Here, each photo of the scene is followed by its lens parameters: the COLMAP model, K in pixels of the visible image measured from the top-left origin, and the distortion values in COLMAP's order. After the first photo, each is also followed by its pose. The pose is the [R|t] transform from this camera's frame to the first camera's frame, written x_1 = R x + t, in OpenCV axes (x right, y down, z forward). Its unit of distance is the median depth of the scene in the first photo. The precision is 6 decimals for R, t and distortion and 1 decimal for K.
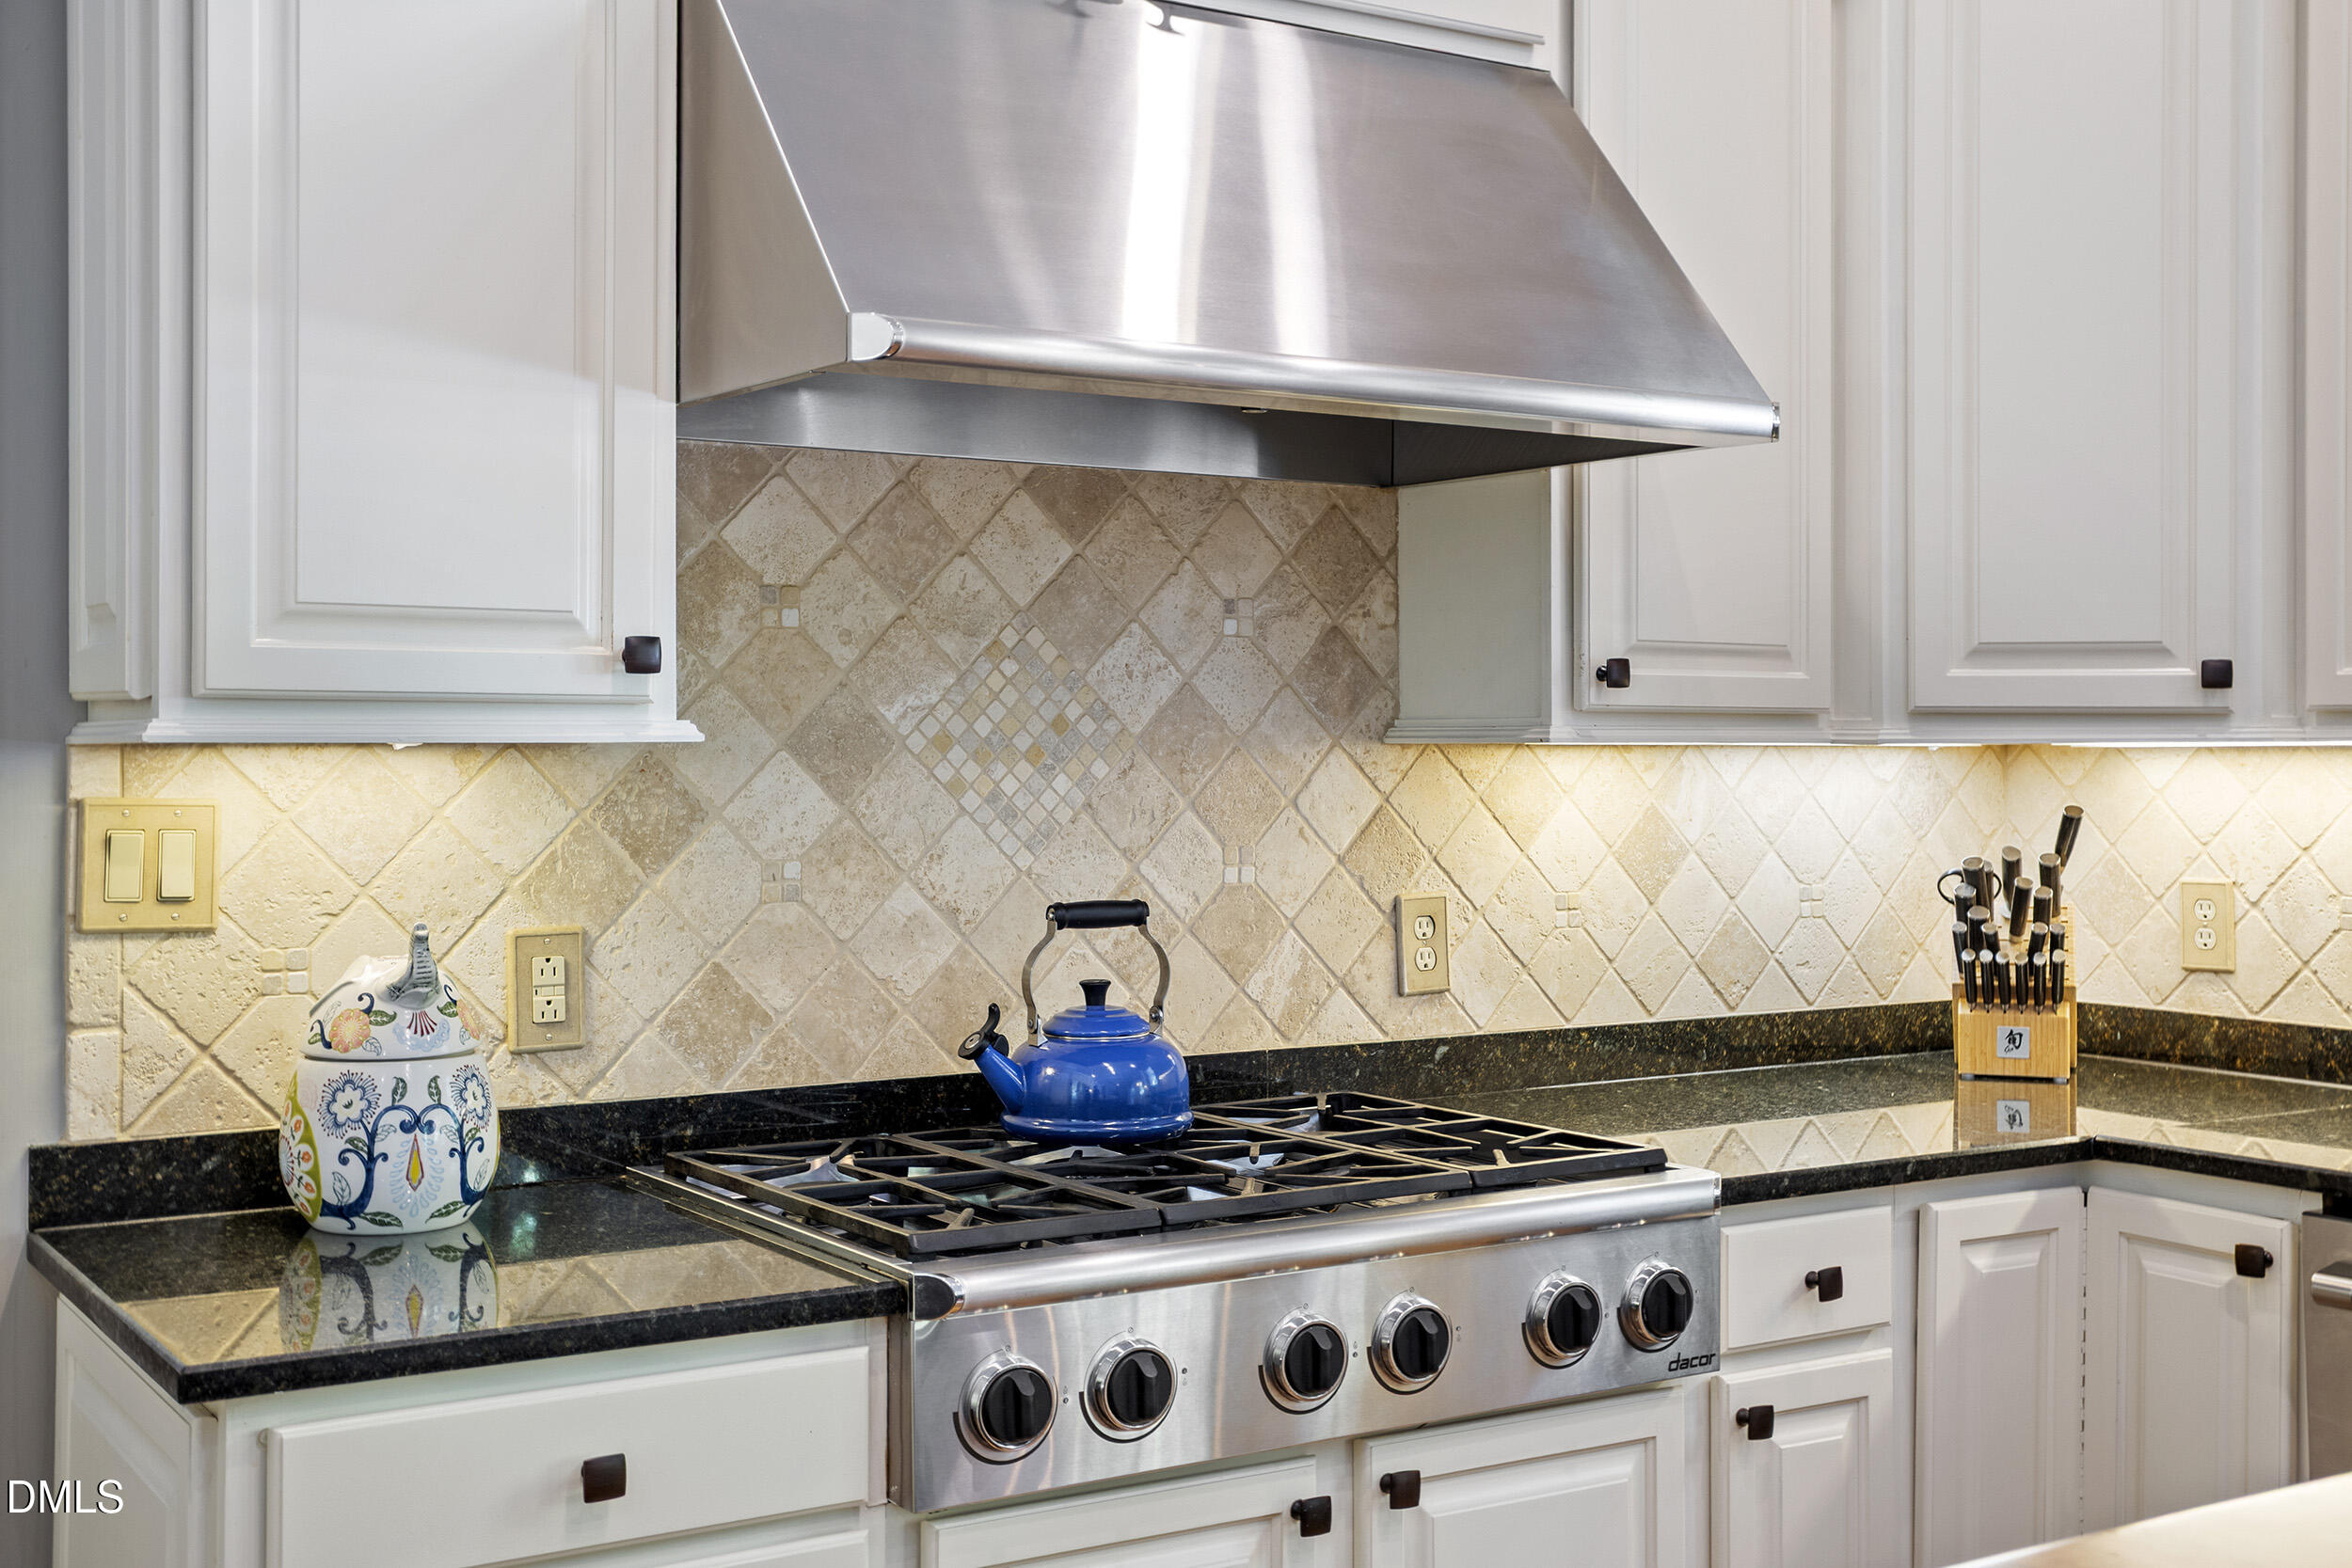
lens RADIAL K [[2680.8, 0, 1178.7], [0, 2680.8, 757.3], [0, 0, 1]] dist [0.051593, 0.000000]
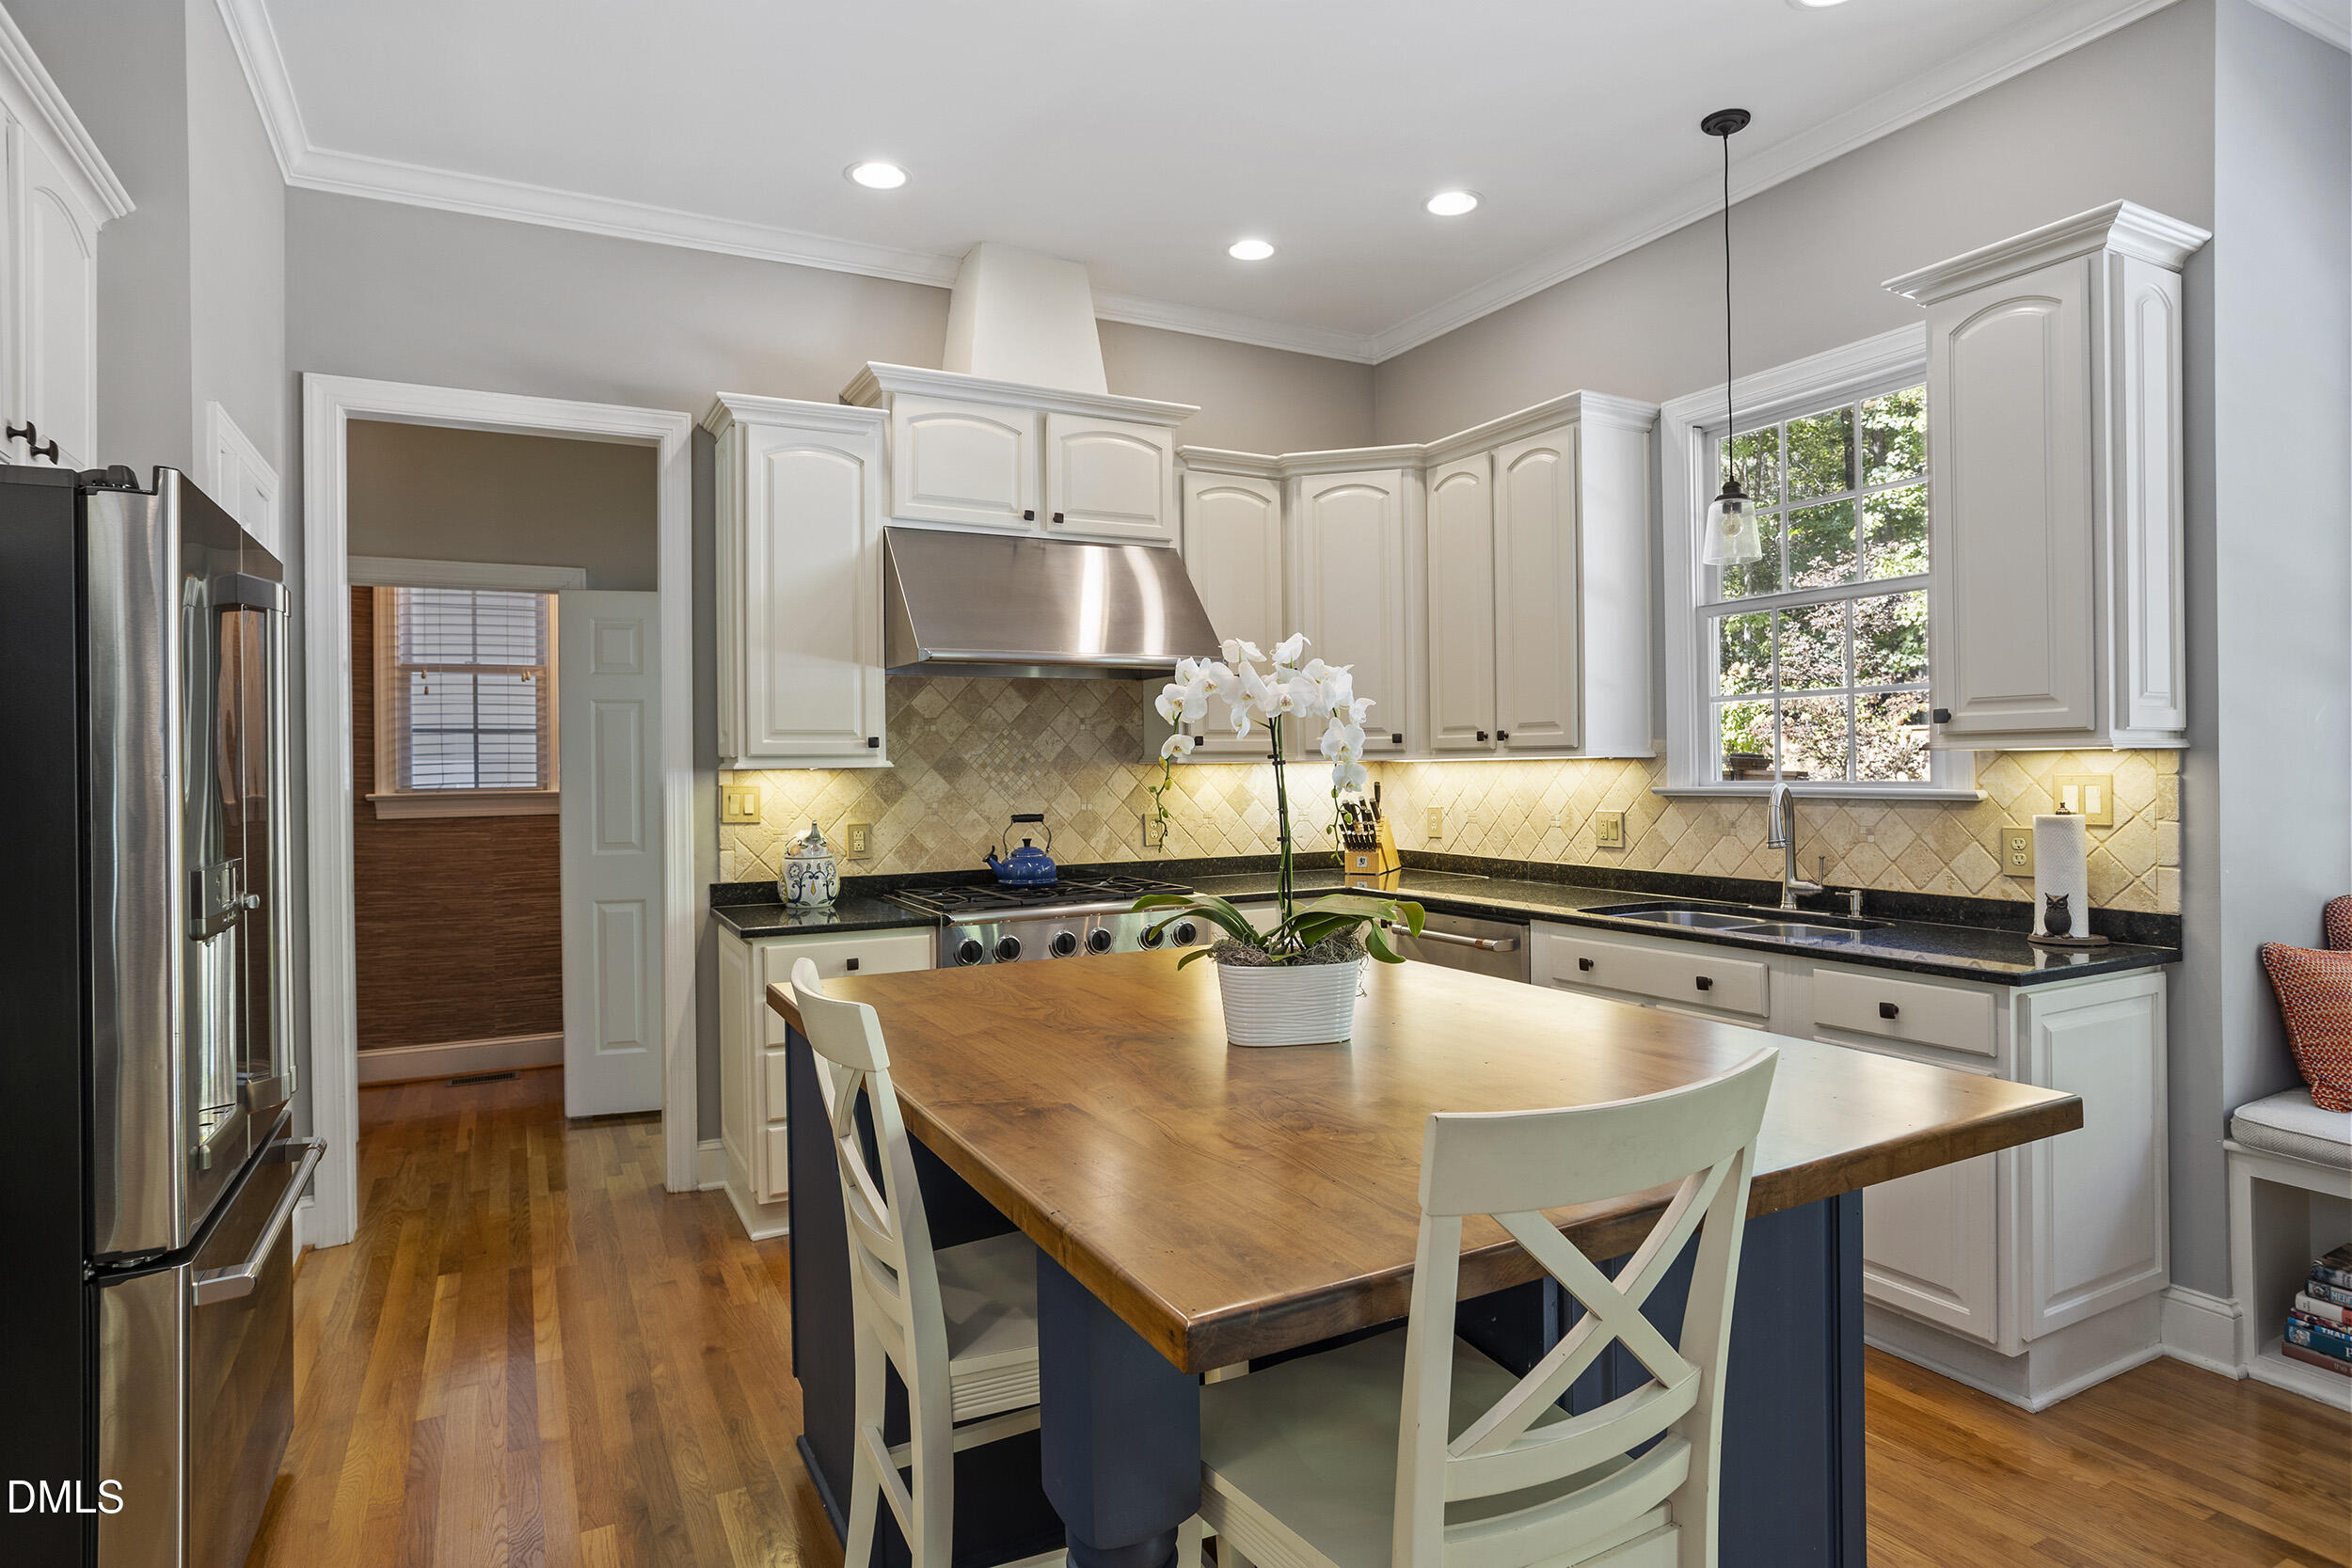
lens RADIAL K [[1310.6, 0, 1165.3], [0, 1310.6, 777.4], [0, 0, 1]] dist [-0.003523, 0.000089]
pose [[0.995297, -0.010924, -0.096252, 0.281926], [0.011691, 0.999904, 0.007402, -0.000601], [0.096161, -0.008493, 0.995330, -0.544929]]
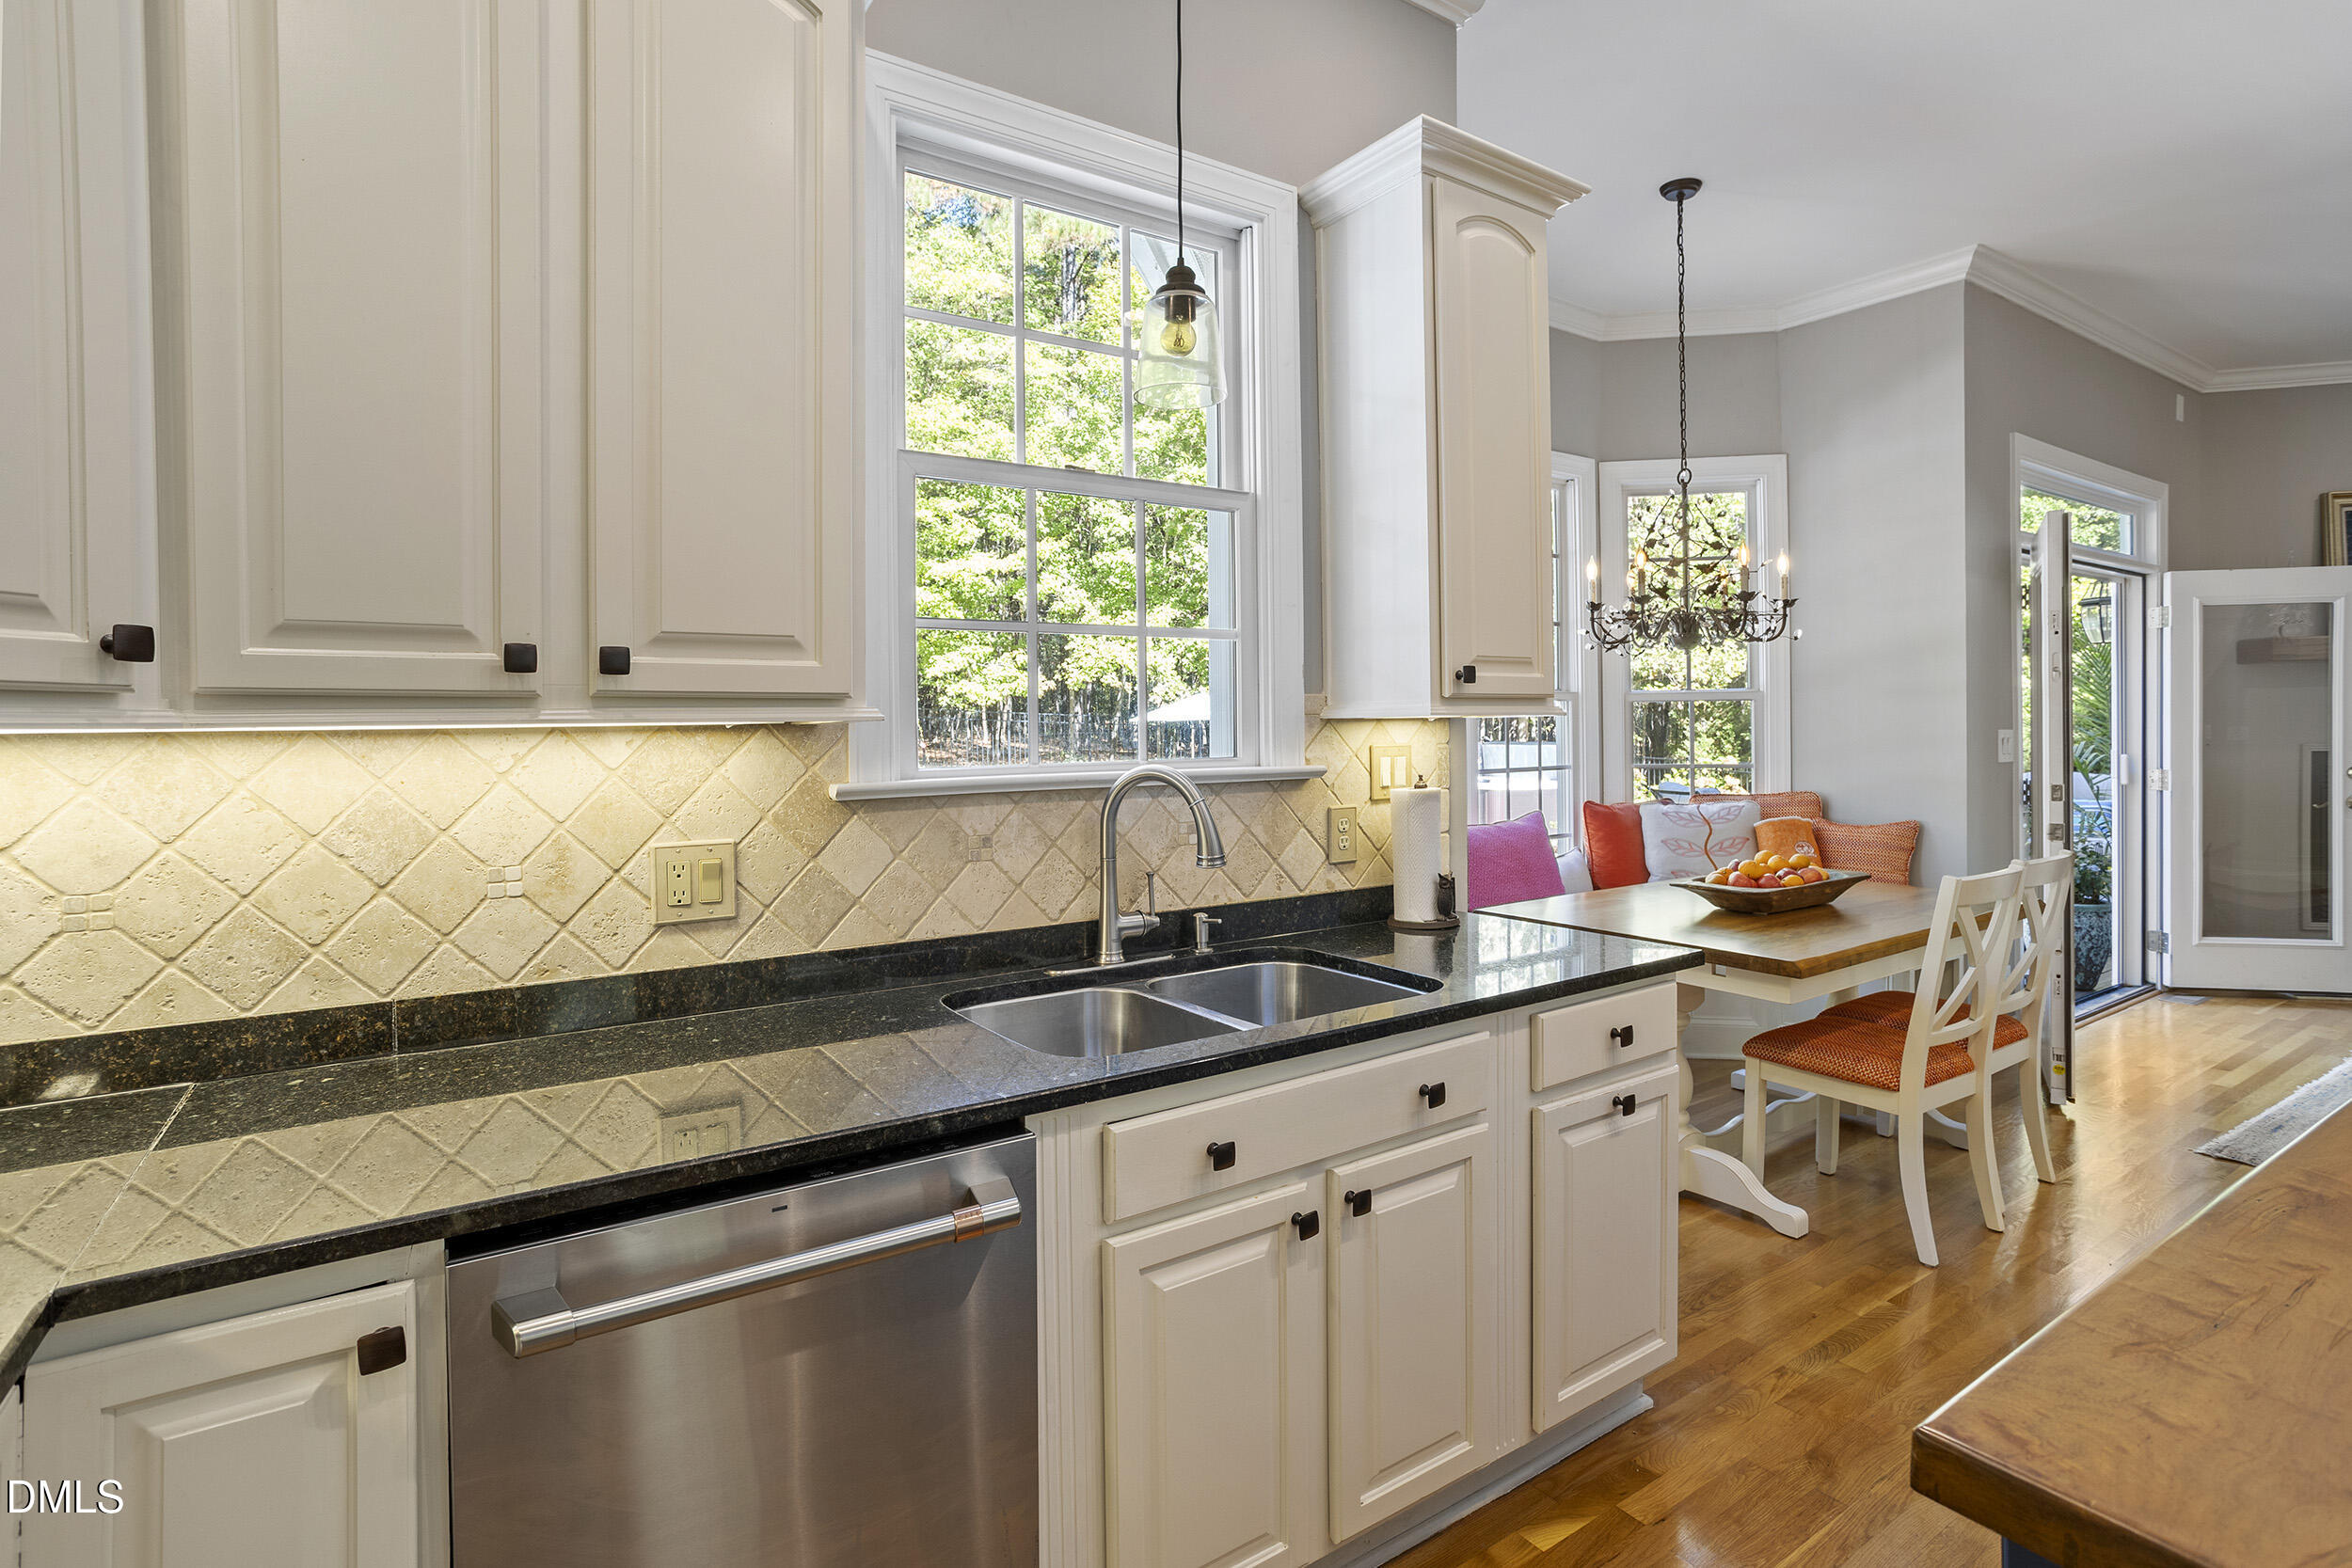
lens RADIAL K [[1145.3, 0, 1173.0], [0, 1145.3, 744.6], [0, 0, 1]] dist [-0.018814, 0.008567]
pose [[-0.004541, -0.016058, 0.999861, 0.048559], [0.011584, 0.999803, 0.016109, -0.002914], [-0.999923, 0.011655, -0.004354, 0.733458]]
